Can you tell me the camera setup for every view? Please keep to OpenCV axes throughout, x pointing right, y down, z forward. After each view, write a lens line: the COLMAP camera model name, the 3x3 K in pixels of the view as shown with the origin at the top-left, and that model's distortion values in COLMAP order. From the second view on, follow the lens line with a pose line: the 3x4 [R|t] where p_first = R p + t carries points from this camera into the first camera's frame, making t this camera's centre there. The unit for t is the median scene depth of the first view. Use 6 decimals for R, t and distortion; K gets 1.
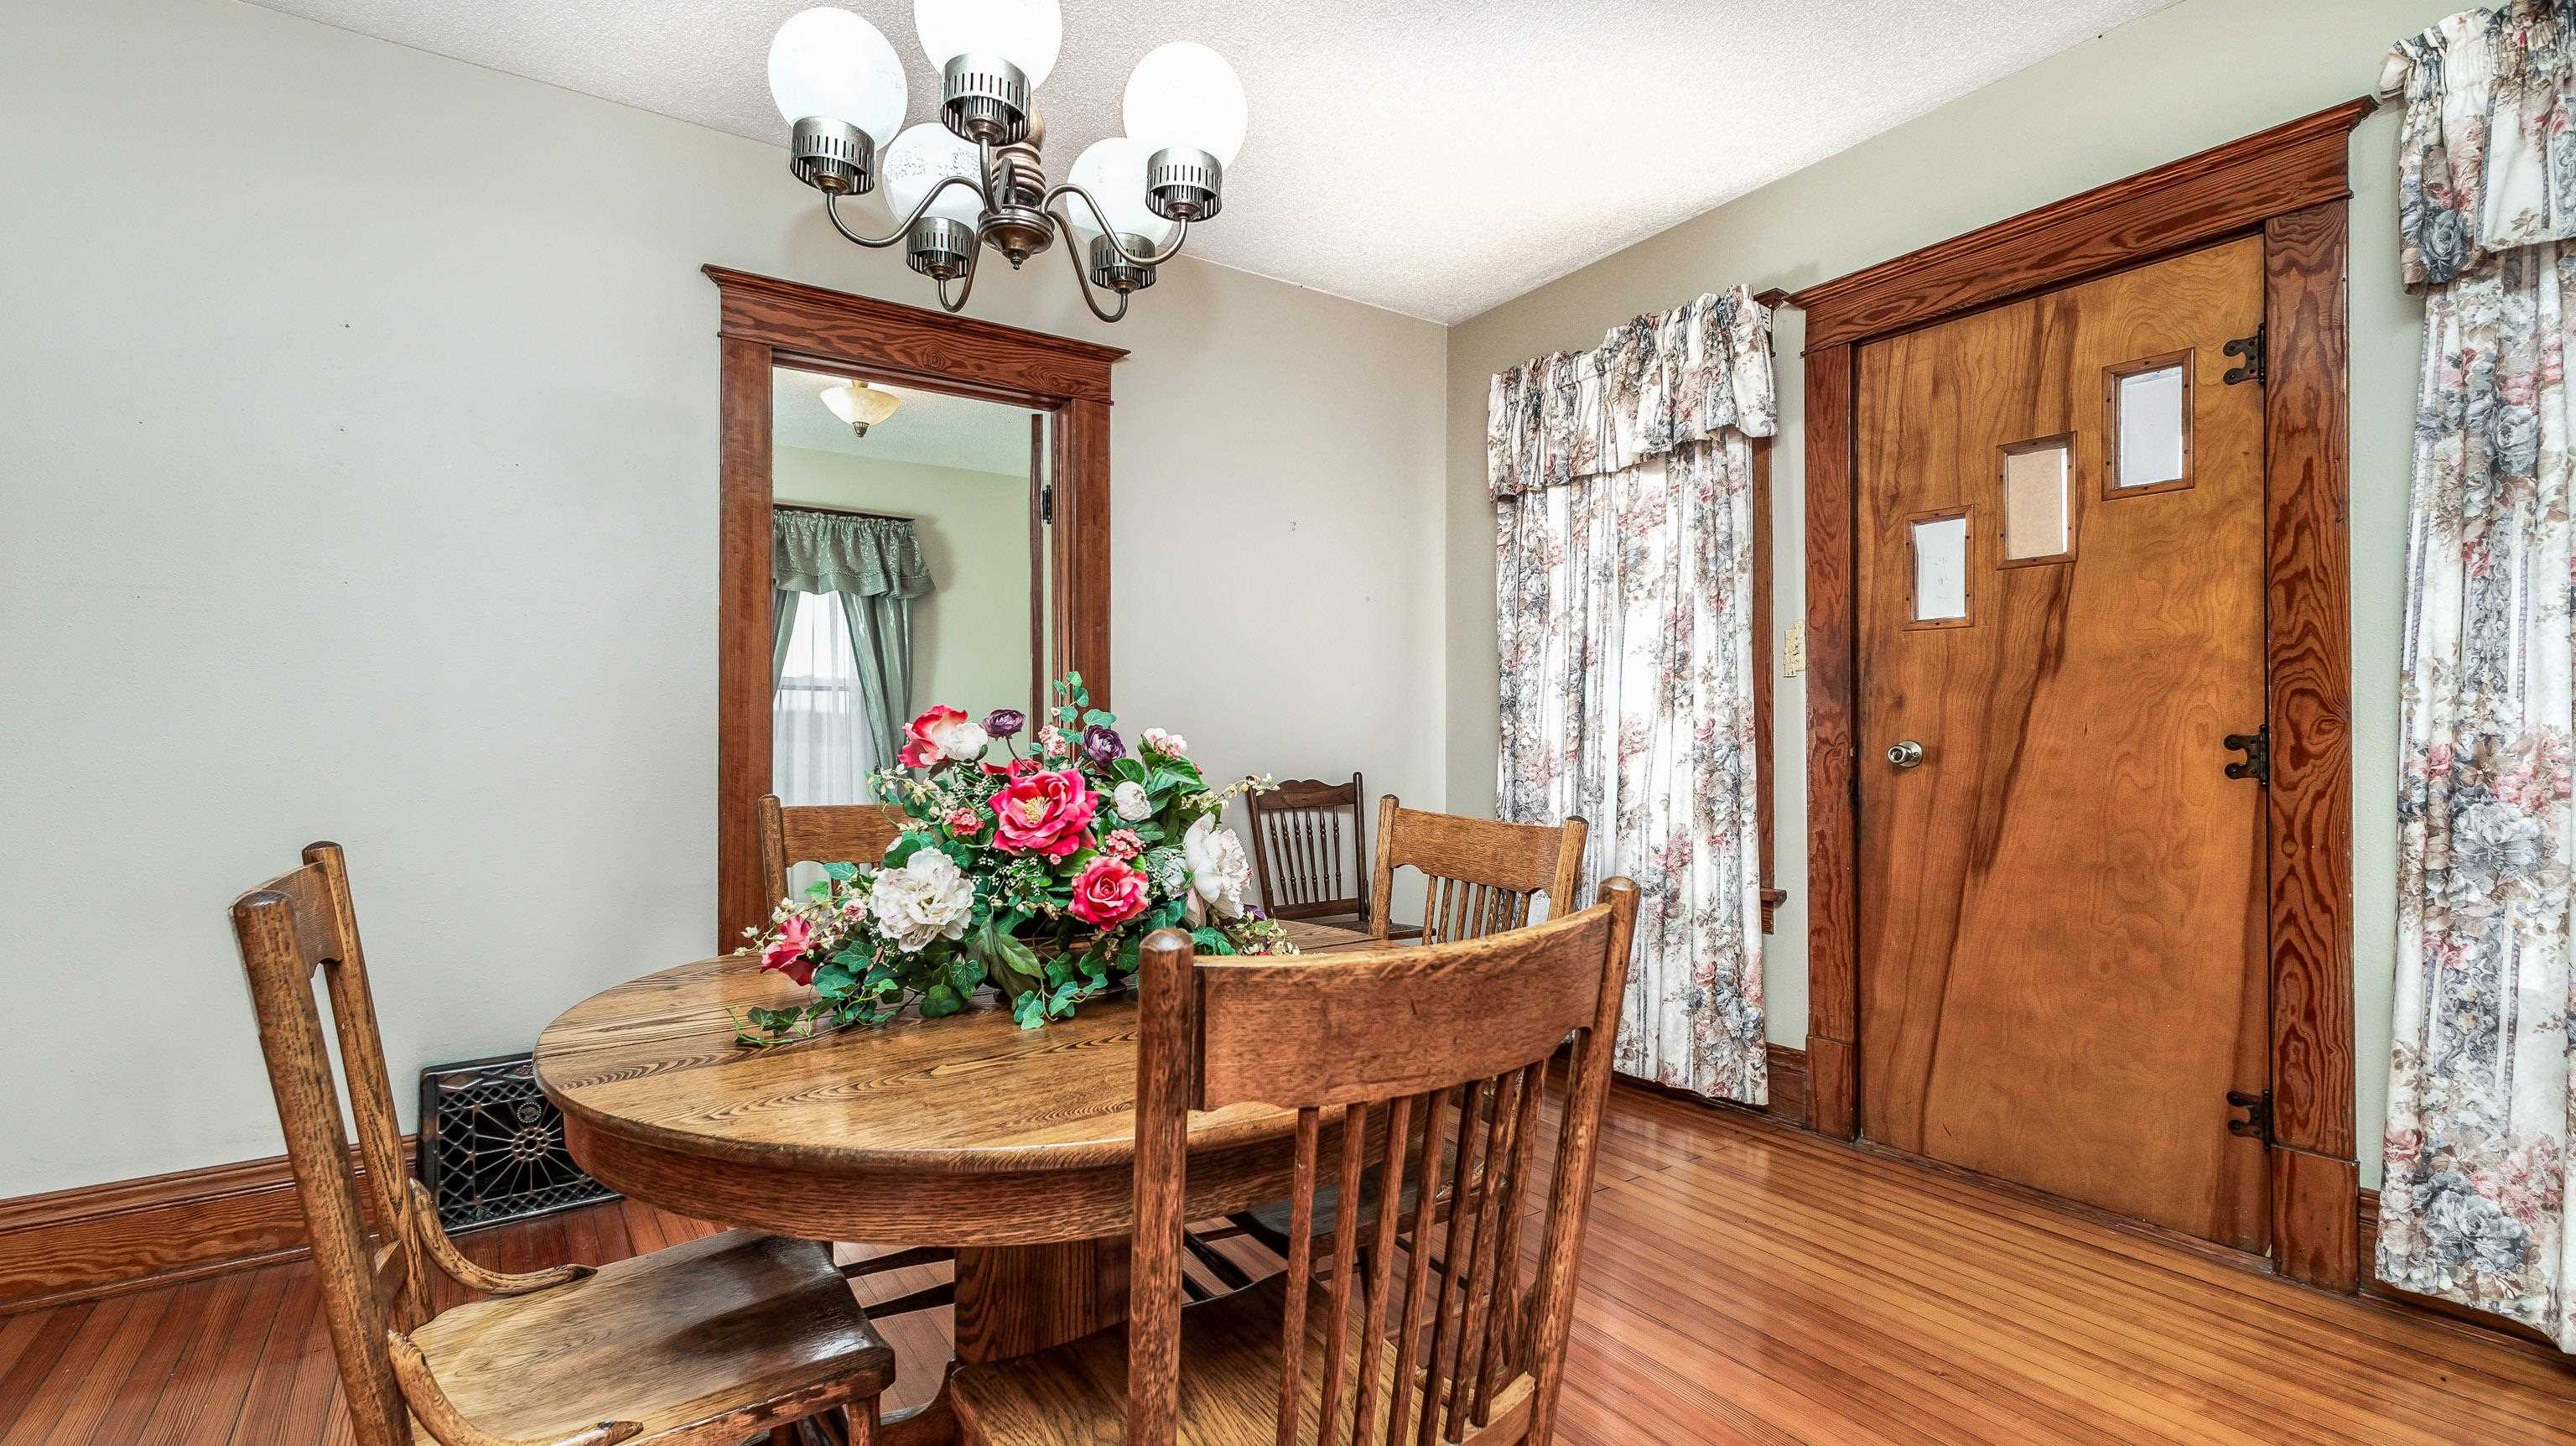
lens RADIAL K [[1154.6, 0, 1290.0], [0, 1154.6, 728.3], [0, 0, 1]] dist [-0.001486, 0.000113]
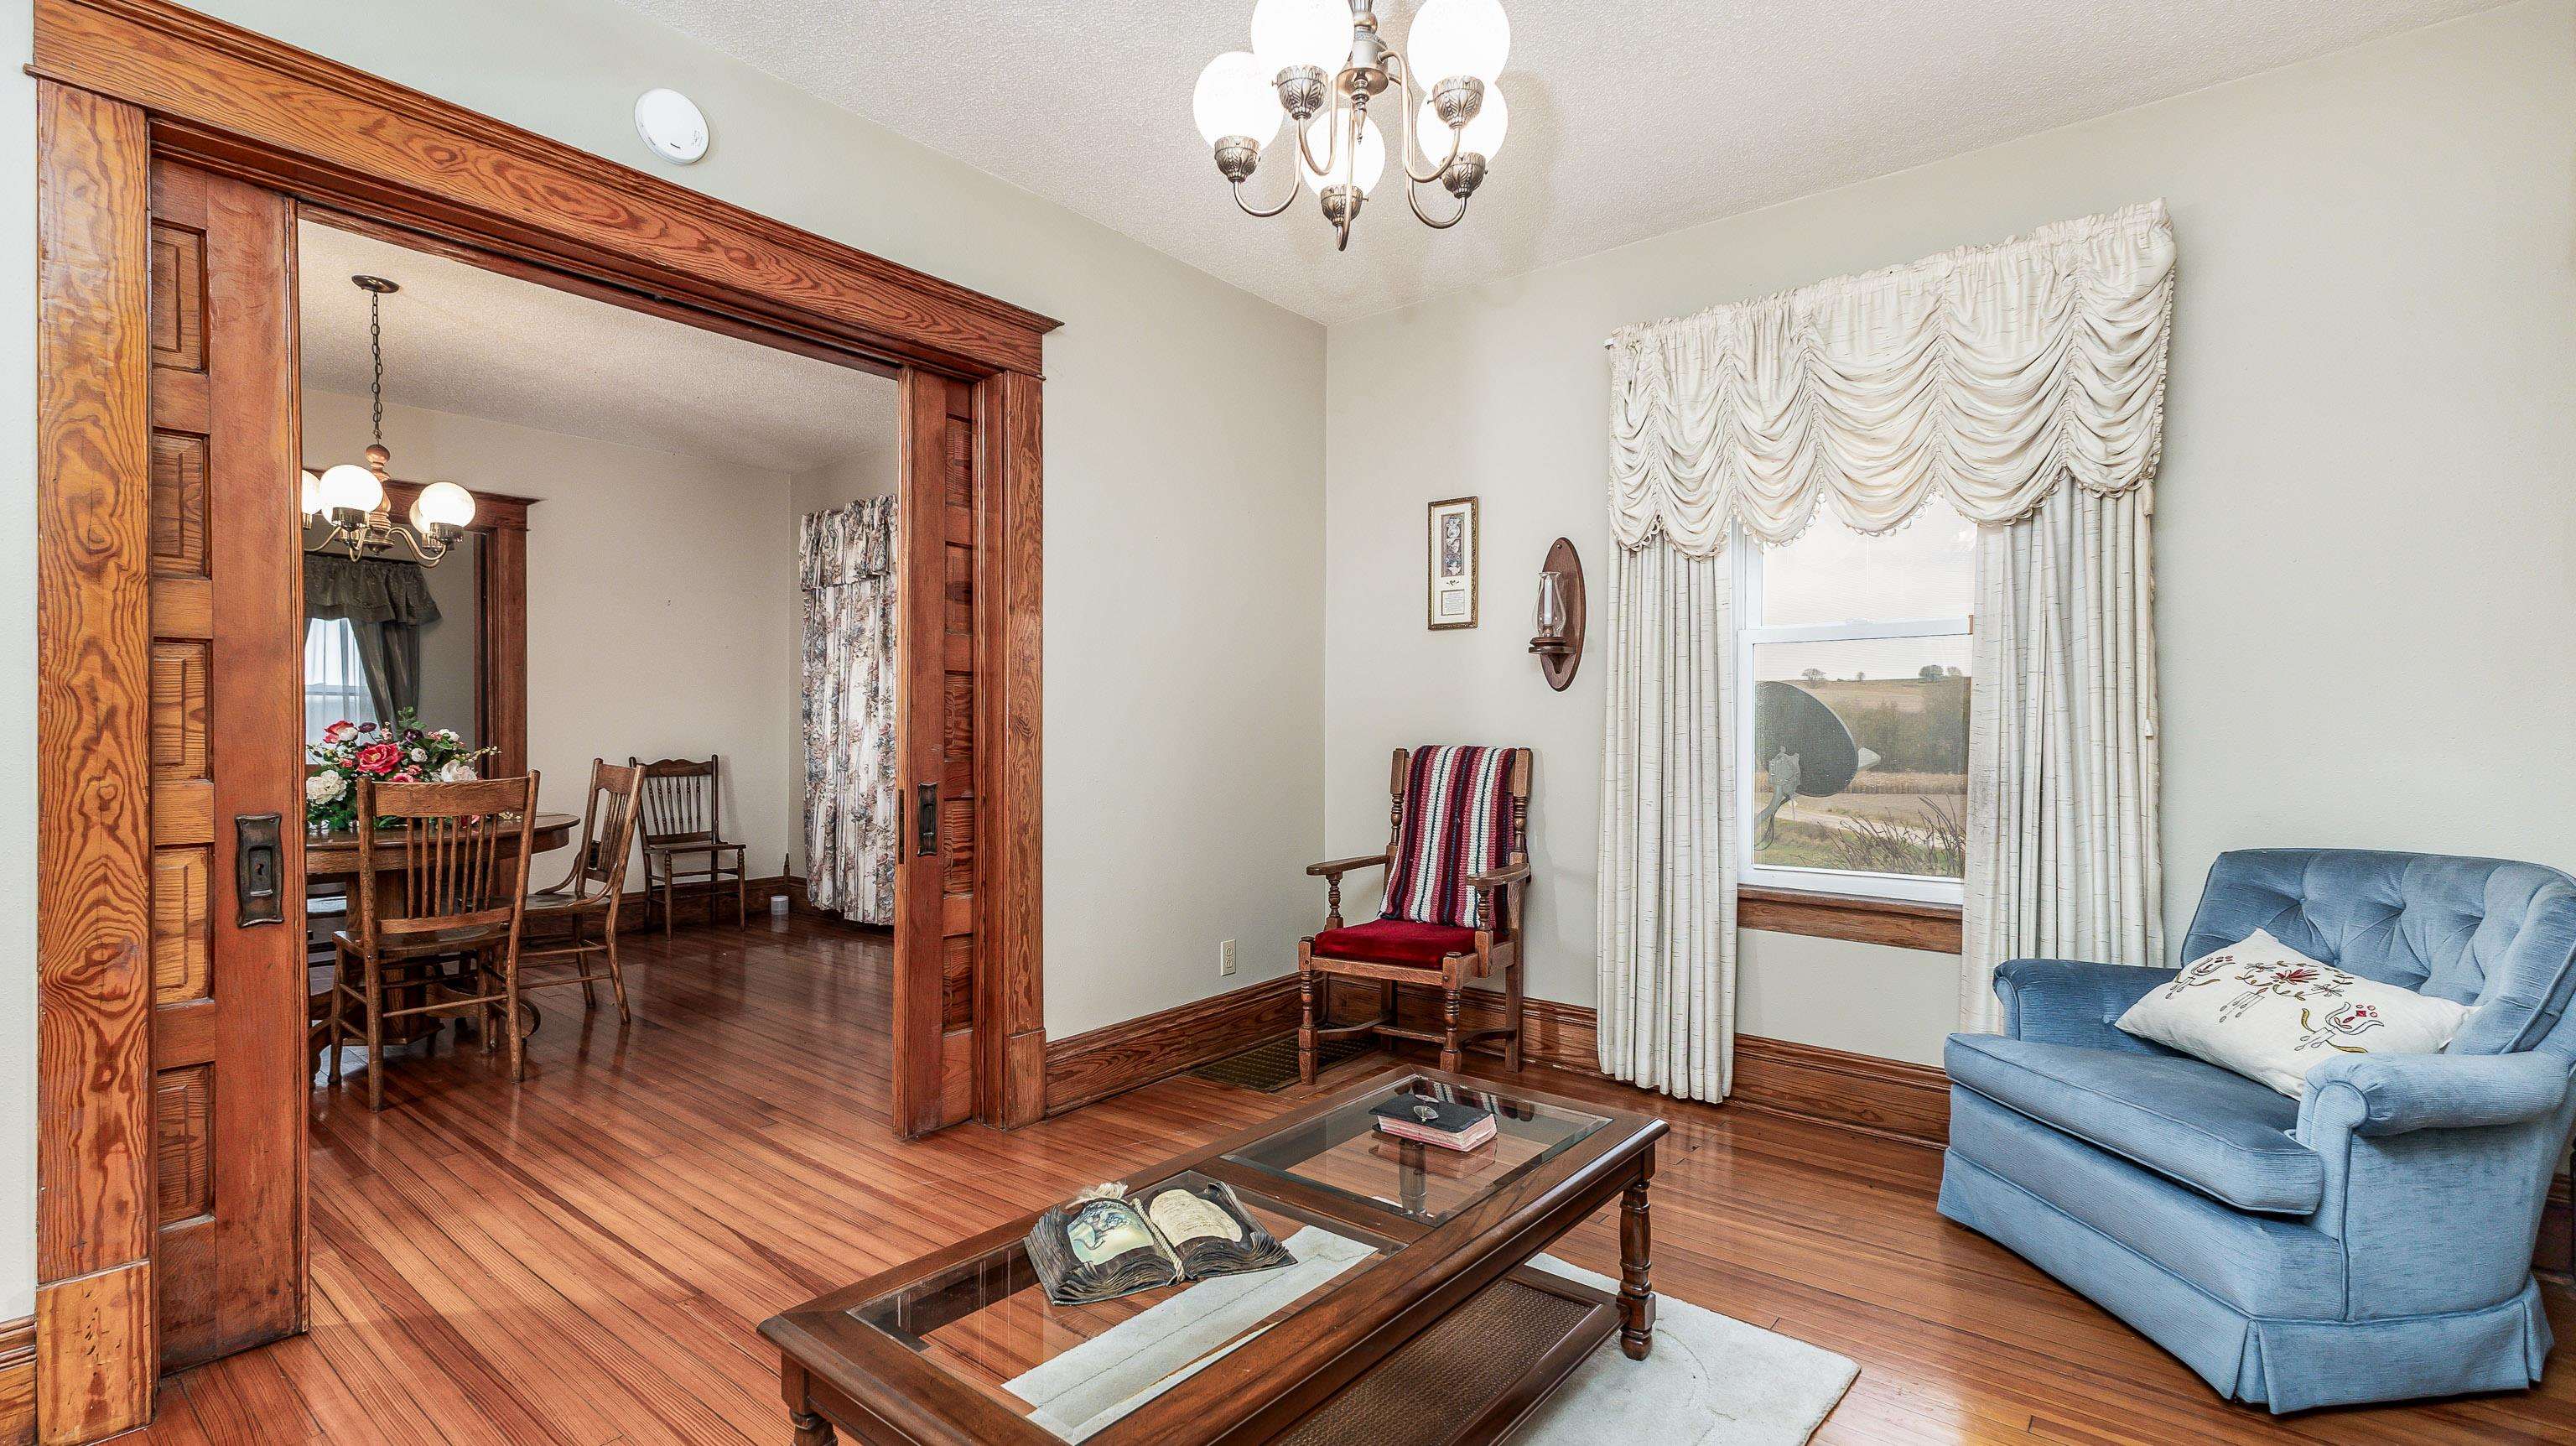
lens RADIAL K [[1154.6, 0, 1287.1], [0, 1154.6, 736.4], [0, 0, 1]] dist [-0.001486, 0.000113]
pose [[0.962858, 0.003012, 0.269993, 0.464158], [-0.005917, 0.999933, 0.009946, -0.009407], [-0.269945, -0.011174, 0.962811, -0.924316]]
